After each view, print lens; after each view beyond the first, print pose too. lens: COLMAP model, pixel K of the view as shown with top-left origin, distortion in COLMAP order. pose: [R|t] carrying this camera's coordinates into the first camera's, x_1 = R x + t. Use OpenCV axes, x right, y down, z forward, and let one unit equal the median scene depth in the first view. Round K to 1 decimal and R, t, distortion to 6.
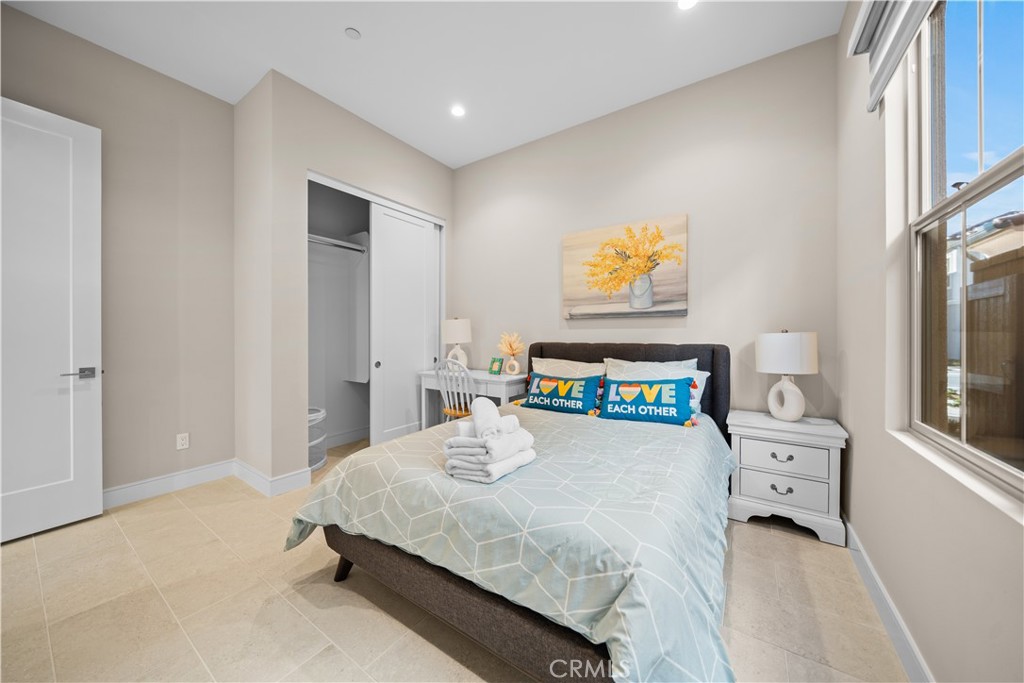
lens RADIAL K [[348.6, 0, 509.0], [0, 348.6, 337.7], [0, 0, 1]] dist [-0.009144, 0.000199]
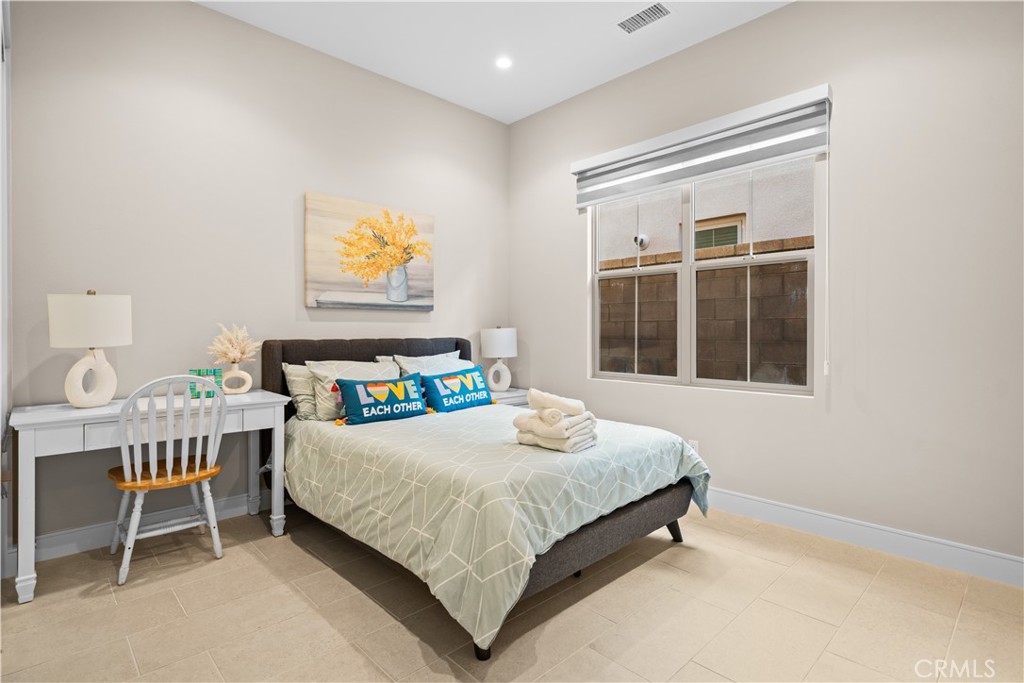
lens RADIAL K [[497.8, 0, 507.4], [0, 497.8, 336.2], [0, 0, 1]] dist [0.003662, 0.000196]
pose [[0.221247, -0.011721, 0.975147, -0.869350], [0.003172, 0.999931, 0.011300, -0.003229], [-0.975213, 0.000593, 0.221269, 0.408168]]
